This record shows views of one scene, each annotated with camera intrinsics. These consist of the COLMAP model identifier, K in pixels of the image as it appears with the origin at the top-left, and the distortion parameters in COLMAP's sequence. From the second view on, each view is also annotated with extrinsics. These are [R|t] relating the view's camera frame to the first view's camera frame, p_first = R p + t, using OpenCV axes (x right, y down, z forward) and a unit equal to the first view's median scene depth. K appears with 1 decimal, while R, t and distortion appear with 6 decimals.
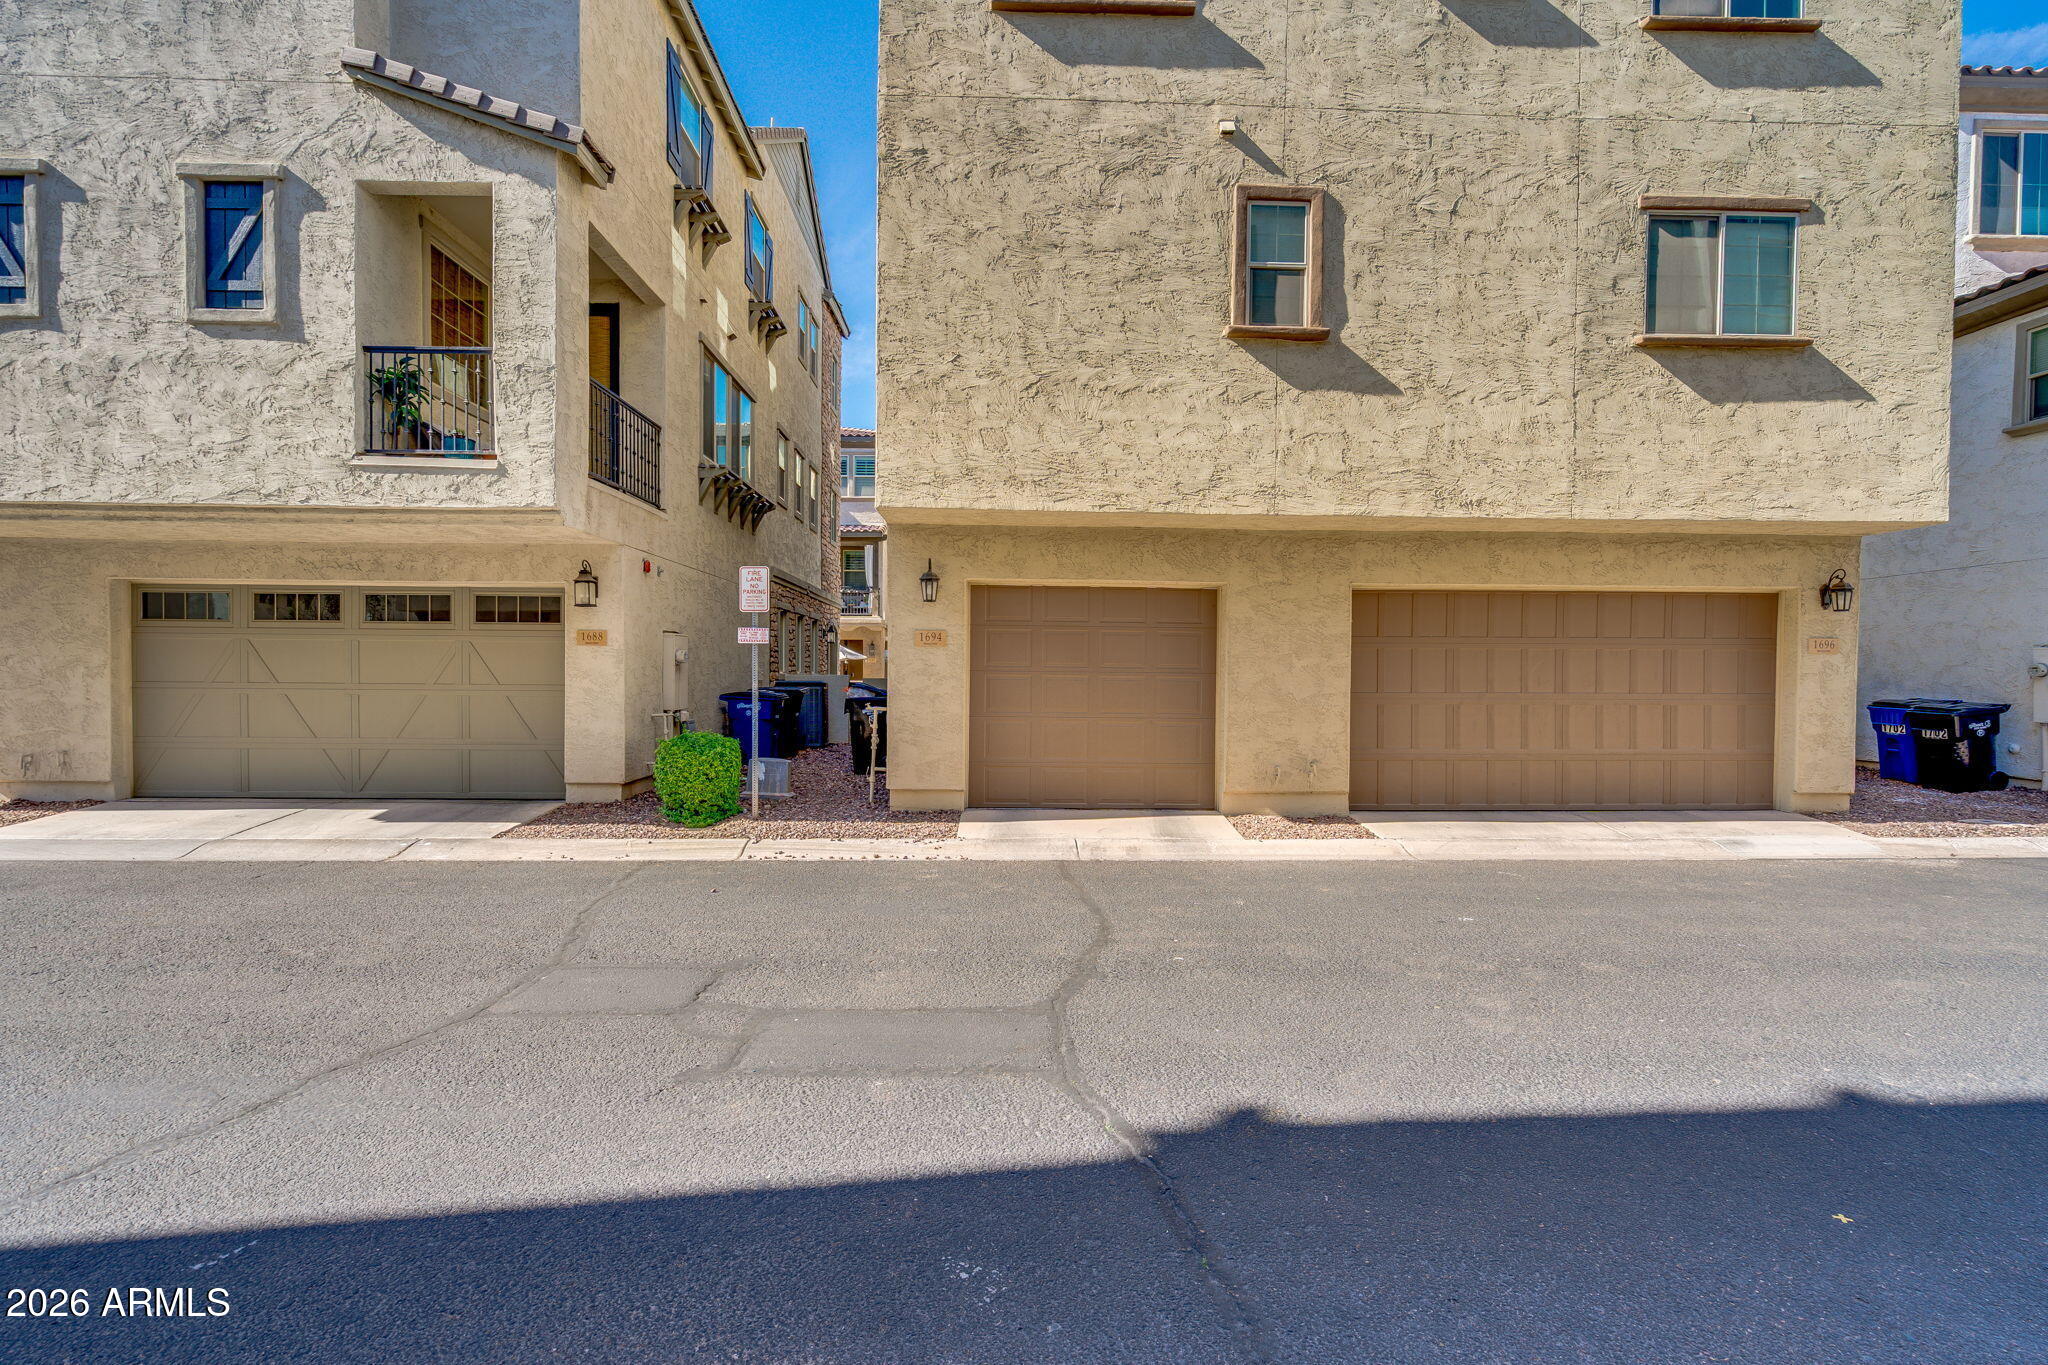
lens RADIAL K [[921.2, 0, 1024.0], [0, 921.2, 682.5], [0, 0, 1]] dist [-0.004044, 0.003585]
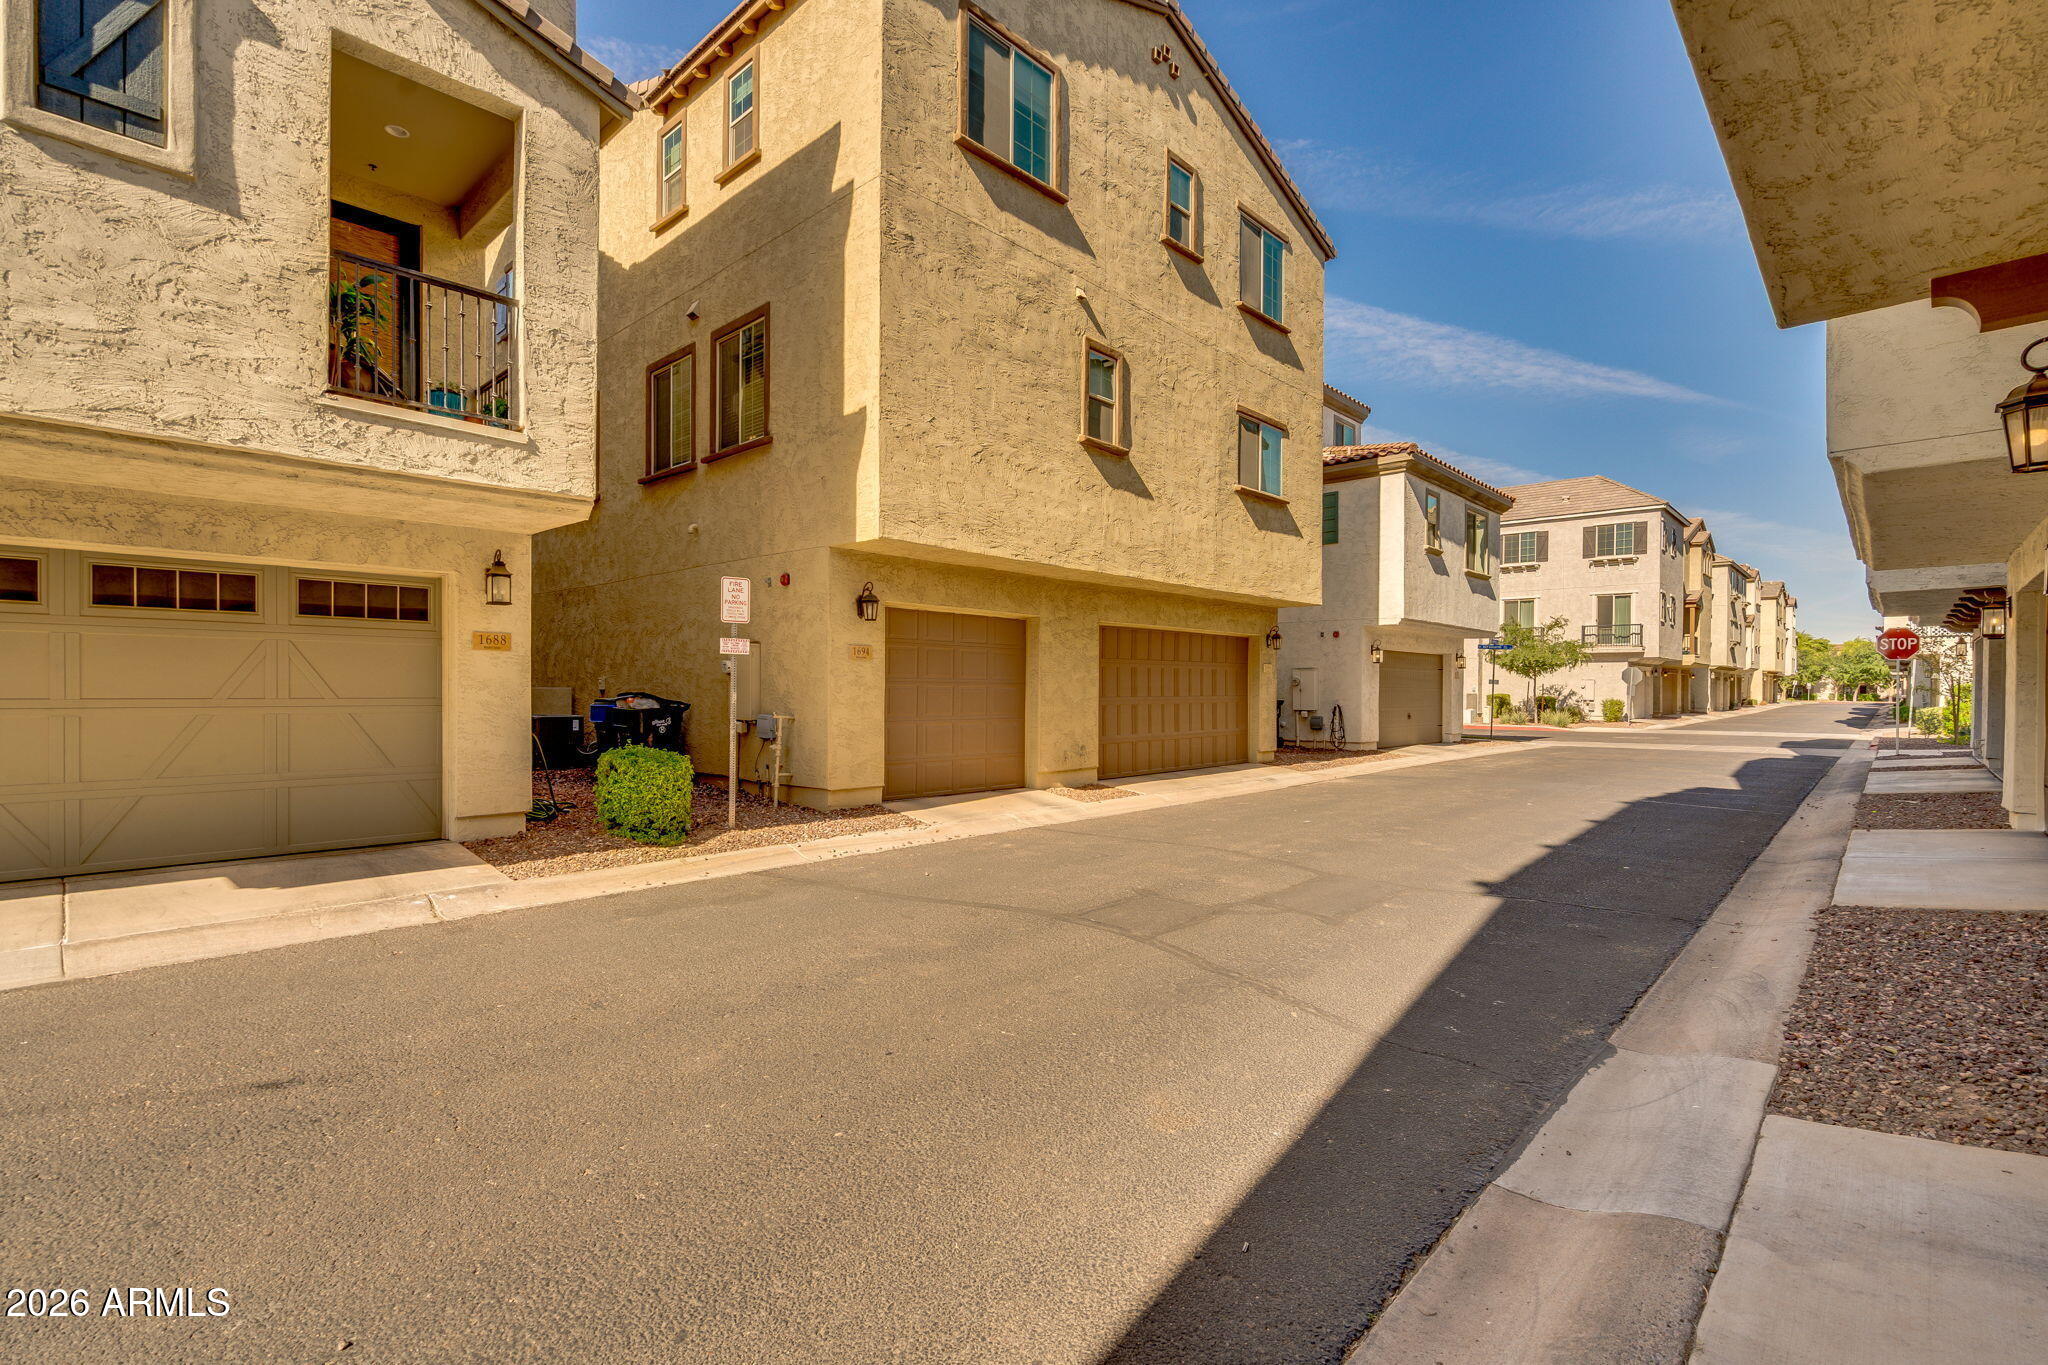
lens RADIAL K [[921.2, 0, 1024.0], [0, 921.2, 682.5], [0, 0, 1]] dist [-0.004044, 0.003585]
pose [[0.711094, 0.000335, 0.703097, -0.818795], [0.007350, 0.999942, -0.007910, -0.001443], [-0.703058, 0.010793, 0.711050, 0.071931]]
